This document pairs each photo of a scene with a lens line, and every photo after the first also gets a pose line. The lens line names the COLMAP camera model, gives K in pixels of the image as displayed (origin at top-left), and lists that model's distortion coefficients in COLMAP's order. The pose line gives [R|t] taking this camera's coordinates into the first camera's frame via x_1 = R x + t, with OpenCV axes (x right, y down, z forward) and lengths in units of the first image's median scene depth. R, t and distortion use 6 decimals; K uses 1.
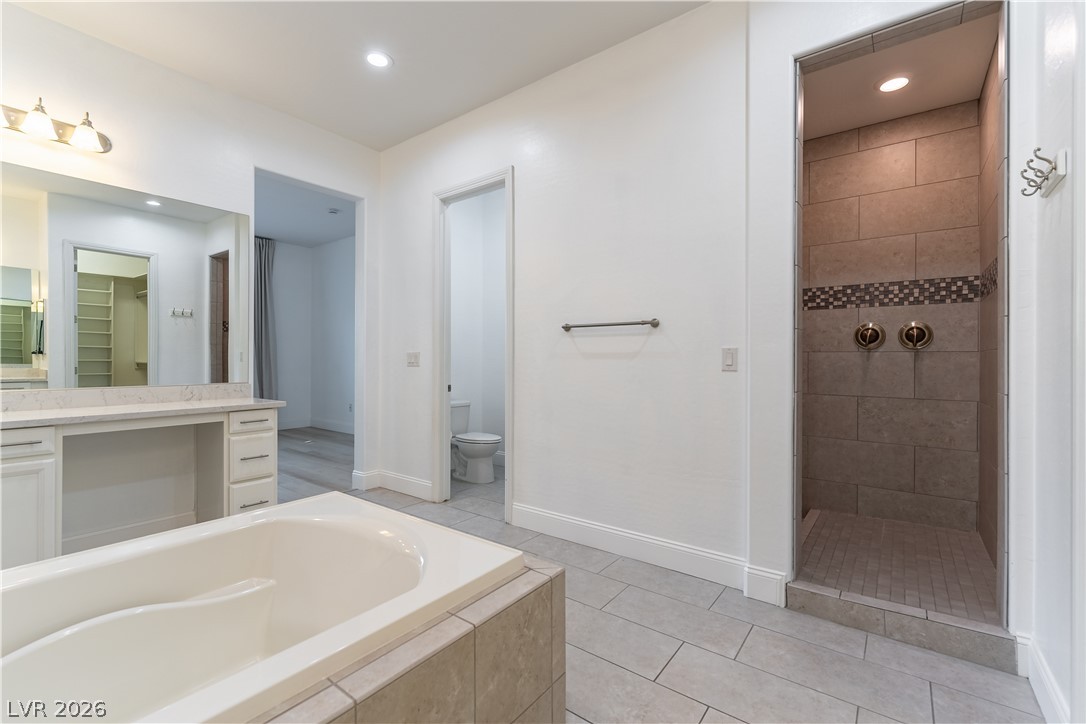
lens RADIAL K [[467.6, 0, 546.9], [0, 467.6, 358.9], [0, 0, 1]] dist [0.000765, 0.000015]
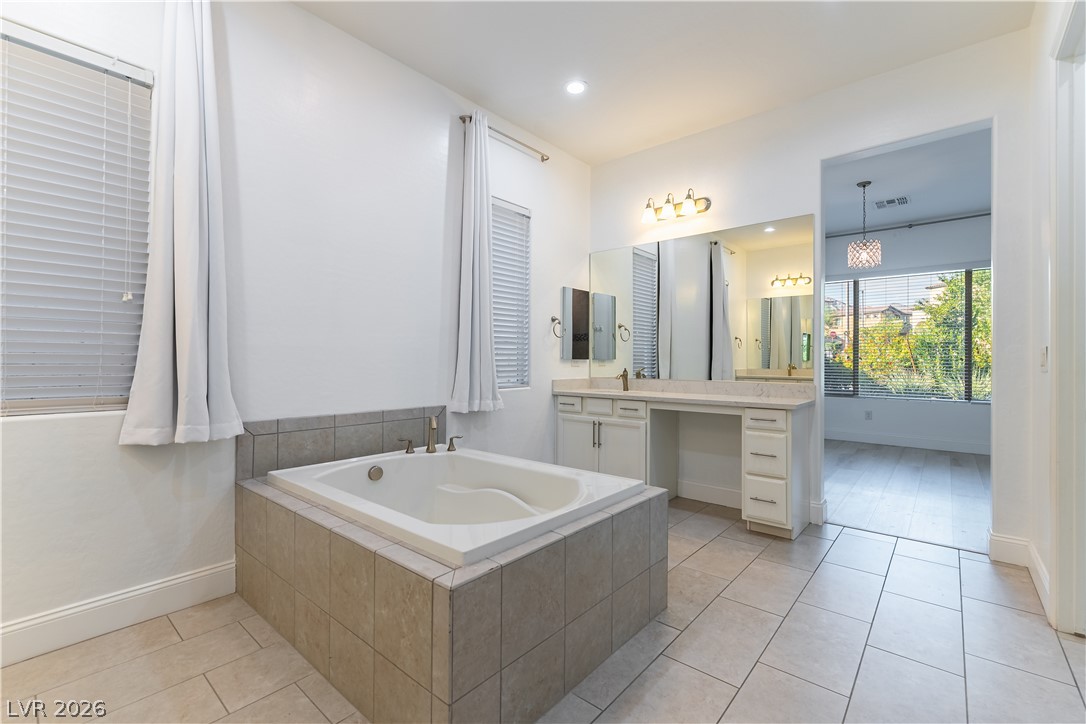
lens RADIAL K [[467.6, 0, 546.9], [0, 467.6, 358.9], [0, 0, 1]] dist [0.000765, 0.000015]
pose [[-0.062802, -0.006012, -0.998008, 1.023016], [-0.003462, 0.999977, -0.005806, 0.015710], [0.998020, 0.003090, -0.062822, 1.376845]]
